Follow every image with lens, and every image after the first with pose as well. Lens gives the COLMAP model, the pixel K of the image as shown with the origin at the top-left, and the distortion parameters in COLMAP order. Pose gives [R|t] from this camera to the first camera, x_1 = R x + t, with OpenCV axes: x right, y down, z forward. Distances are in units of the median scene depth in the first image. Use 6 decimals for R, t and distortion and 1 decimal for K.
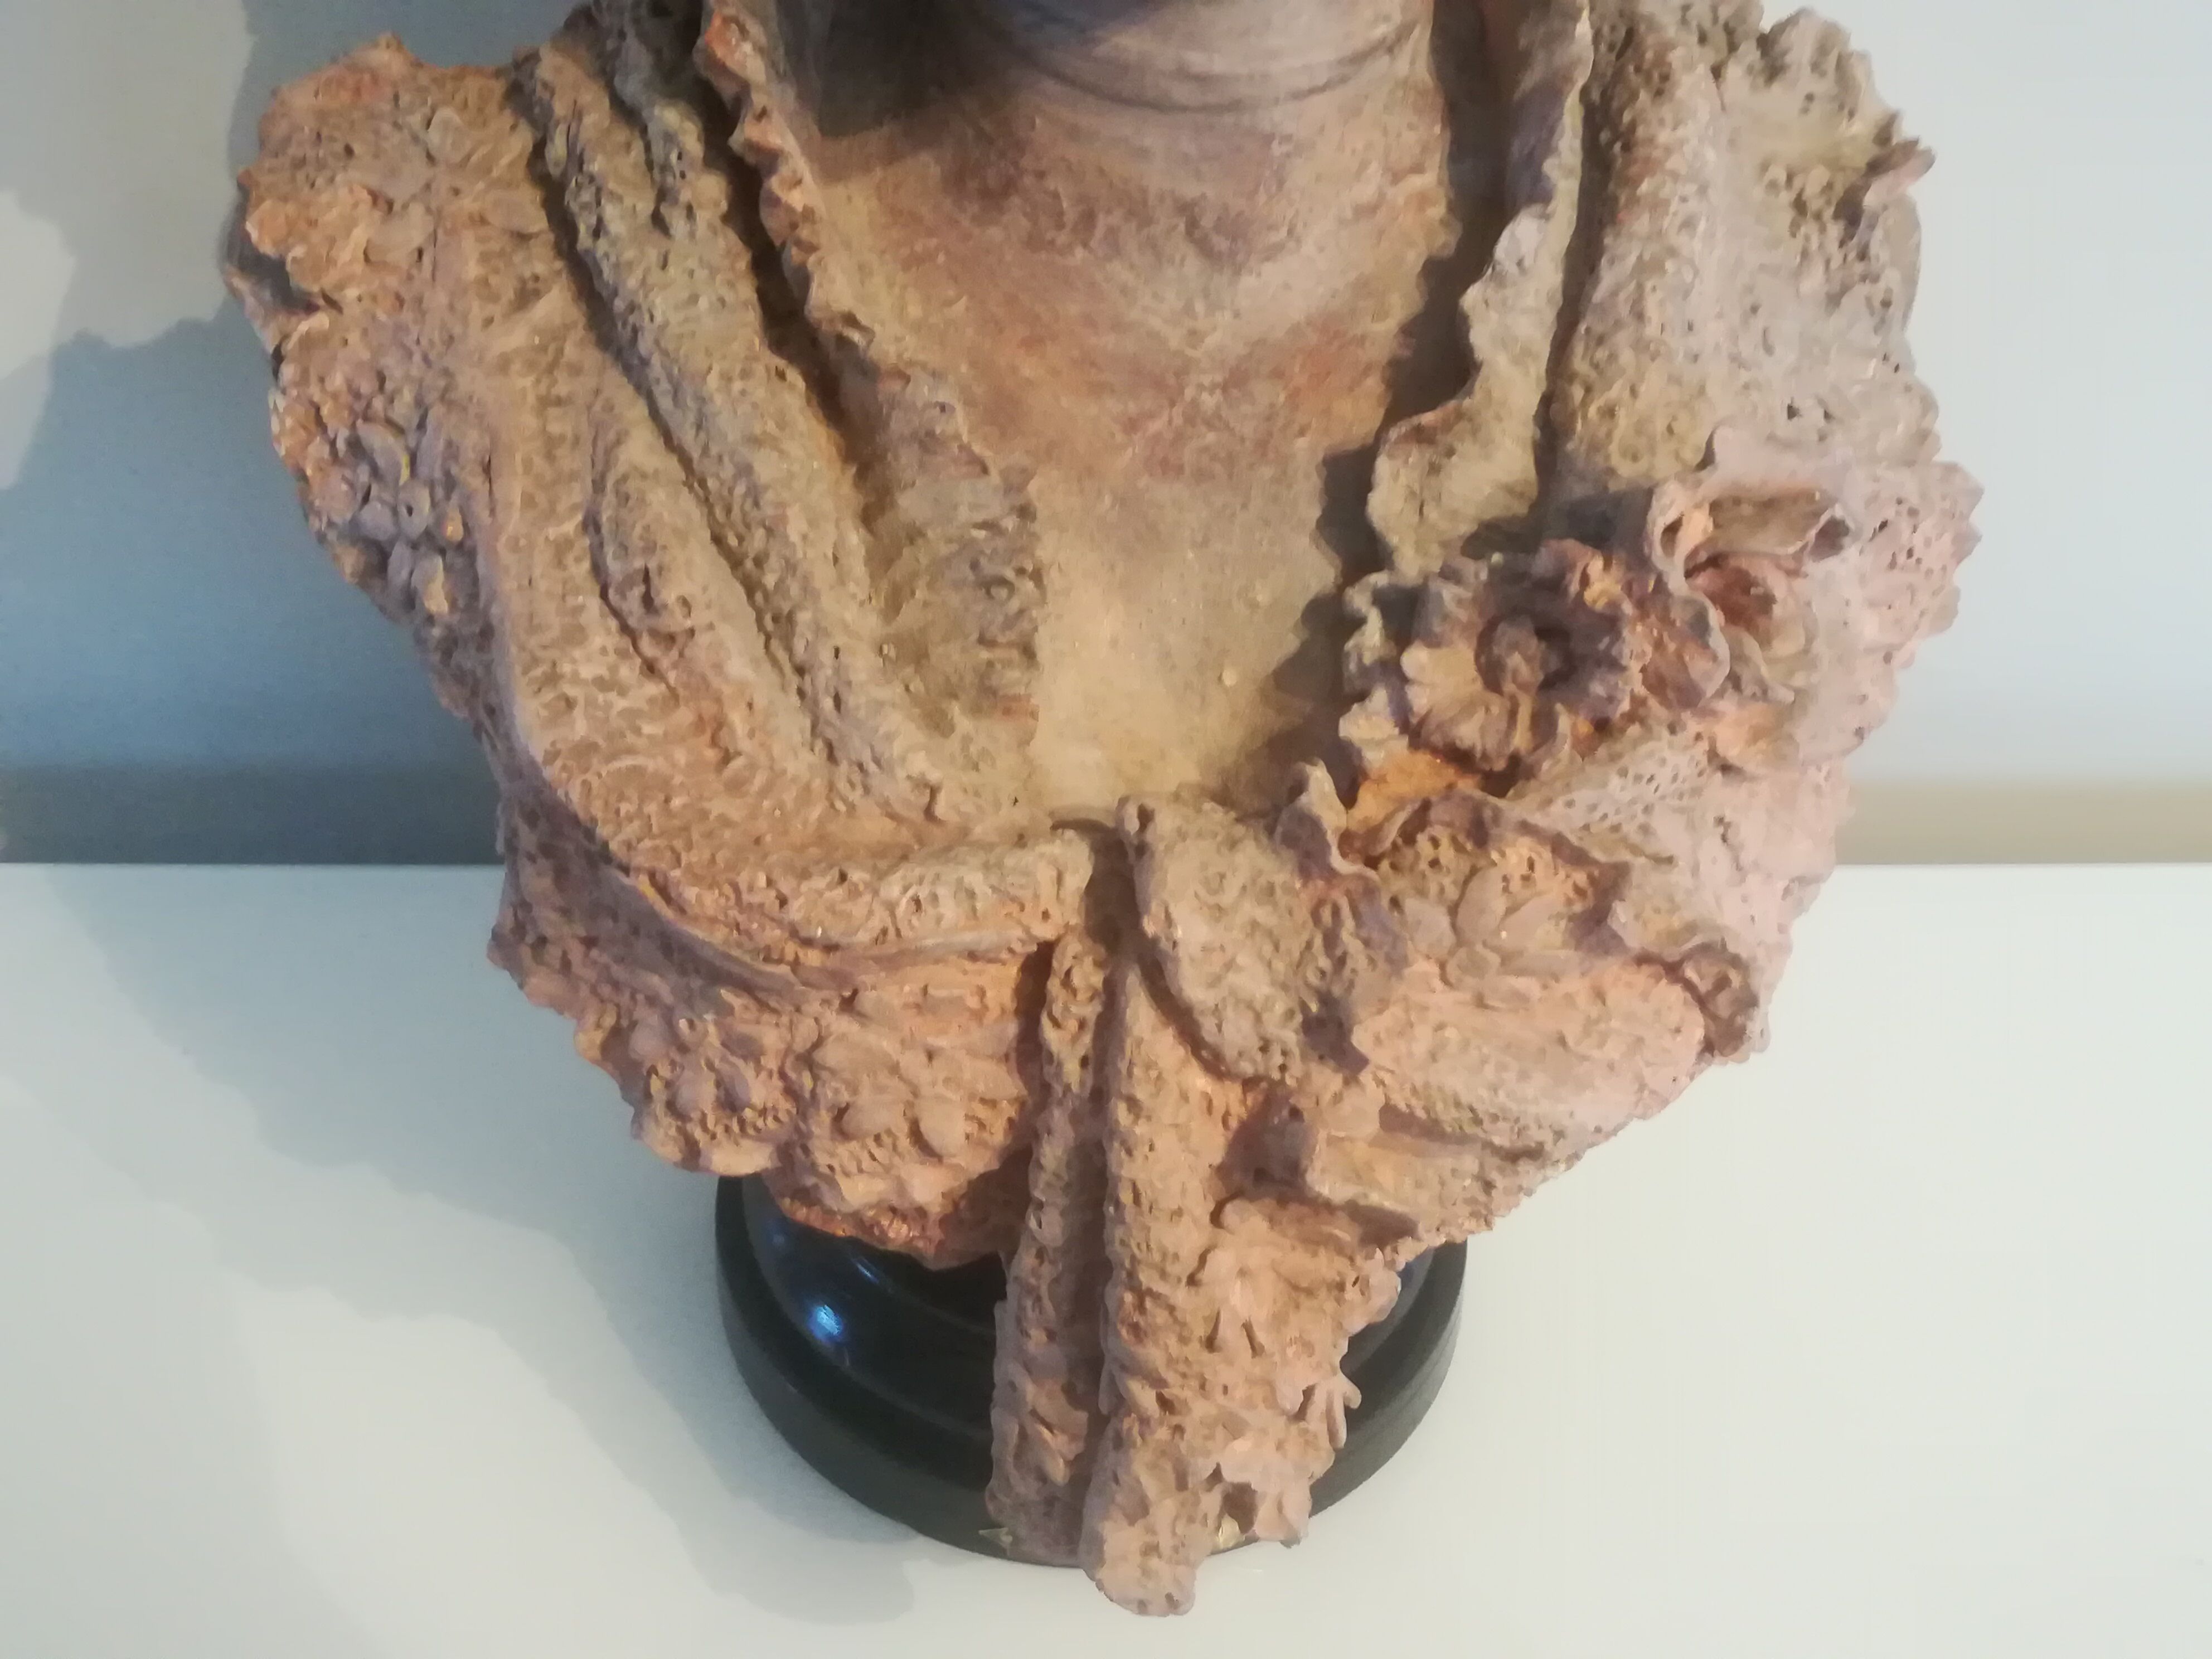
lens RADIAL K [[2337.5, 0, 1106.0], [0, 2337.5, 829.5], [0, 0, 1]] dist [0.112159, -0.631878]
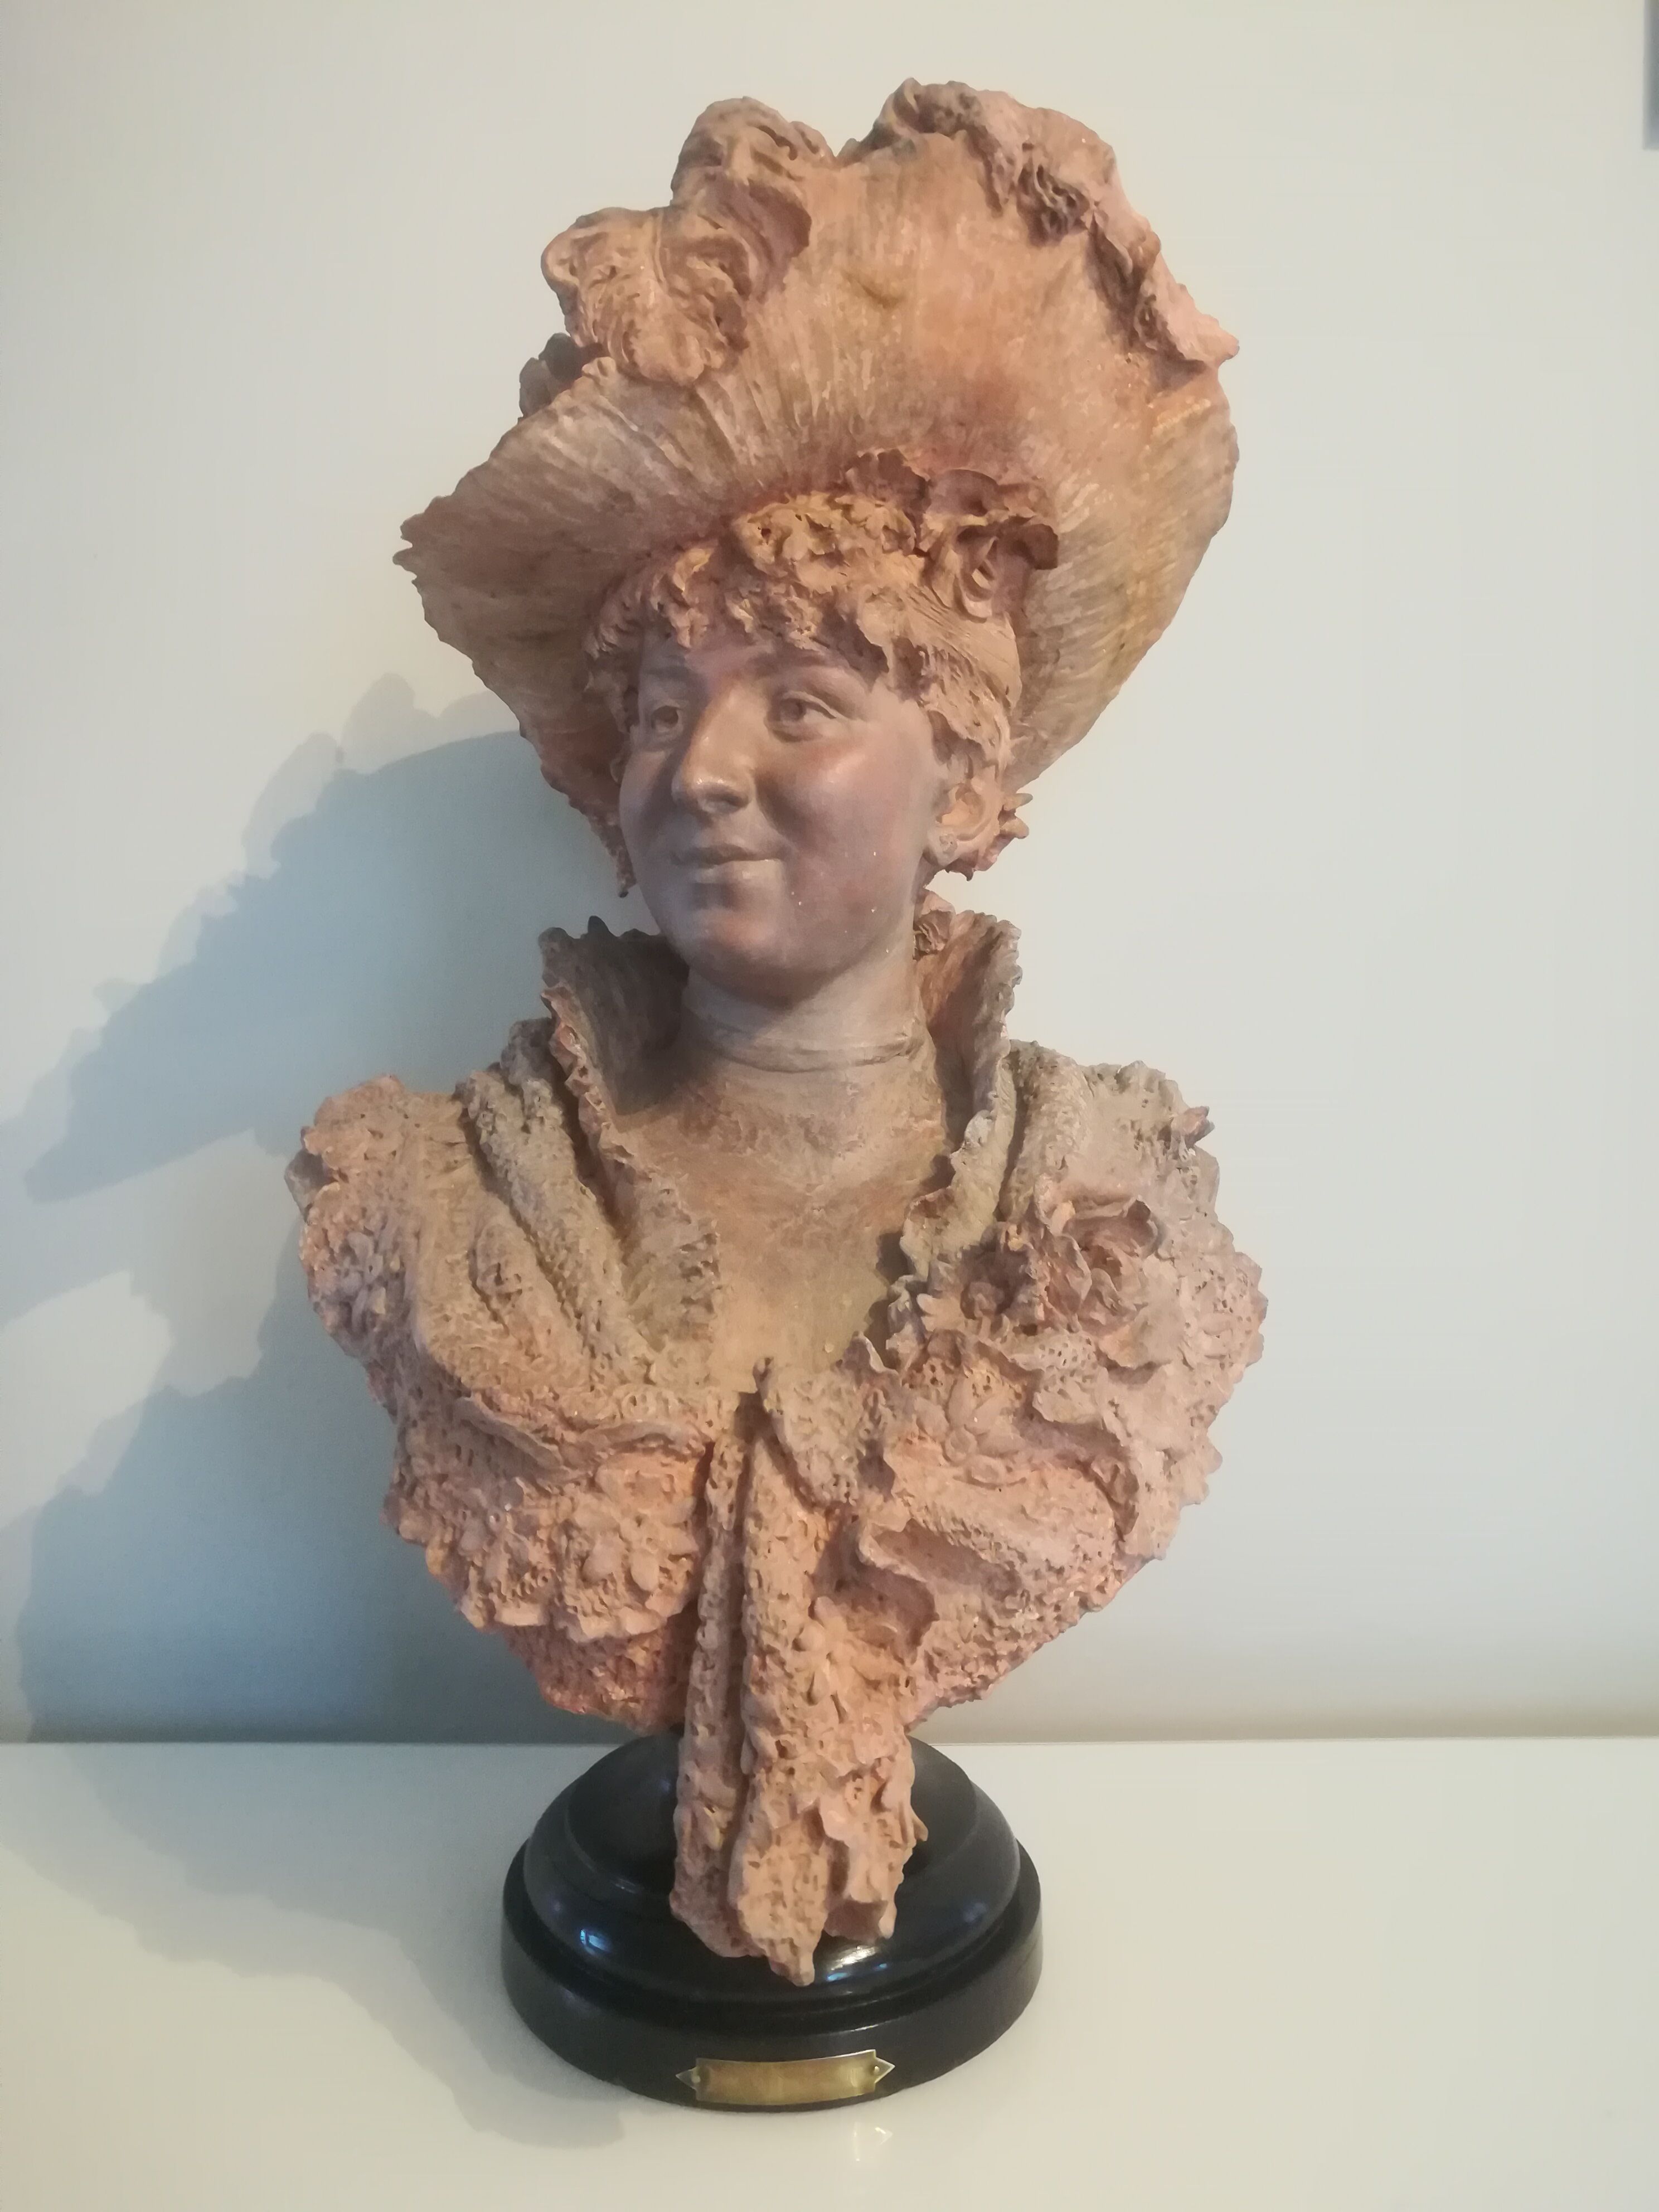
lens RADIAL K [[1651.4, 0, 863.6], [0, 1651.4, 1109.1], [0, 0, 1]] dist [-0.019188, -0.002162]
pose [[0.999856, -0.016109, 0.005394, 0.078147], [0.016435, 0.836827, -0.547220, 0.474517], [0.004301, 0.547230, 0.836971, -0.125568]]
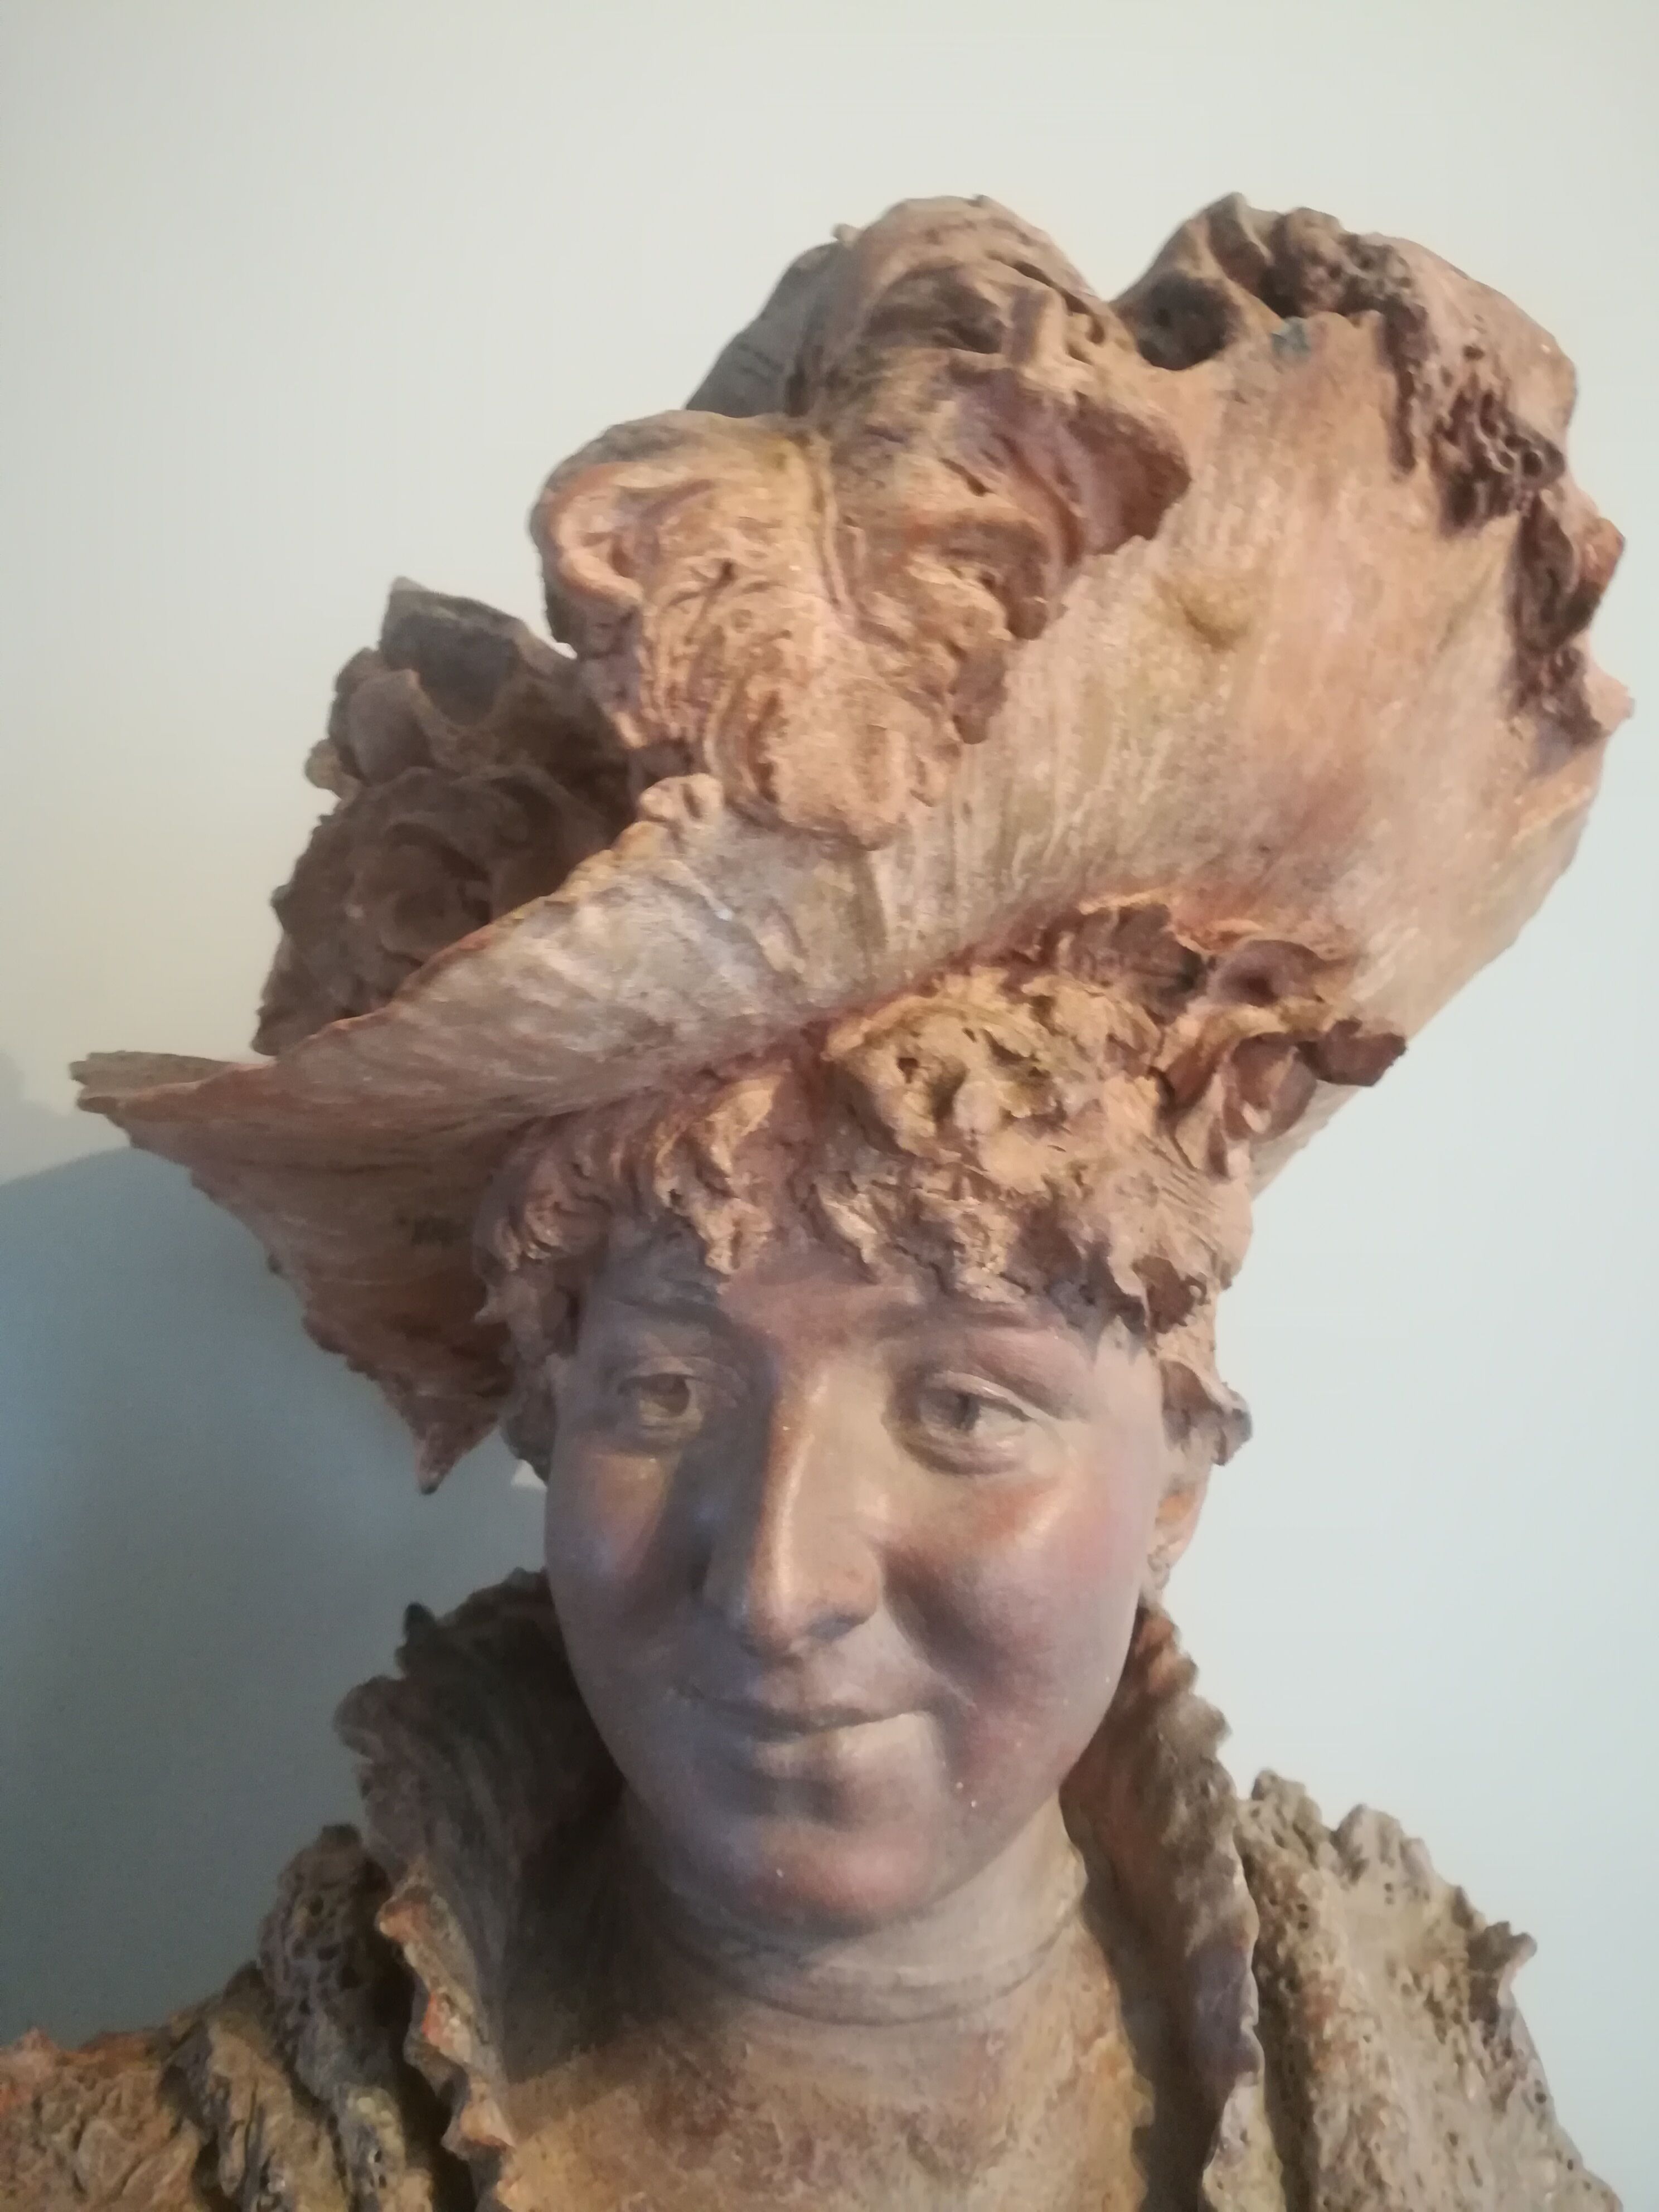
lens RADIAL K [[1696.9, 0, 829.5], [0, 1696.9, 1106.0], [0, 0, 1]] dist [-0.001474, -0.007375]
pose [[0.972172, -0.026616, 0.232751, -0.157083], [0.160594, 0.799062, -0.579404, -0.207742], [-0.170561, 0.600659, 0.781100, 0.206702]]
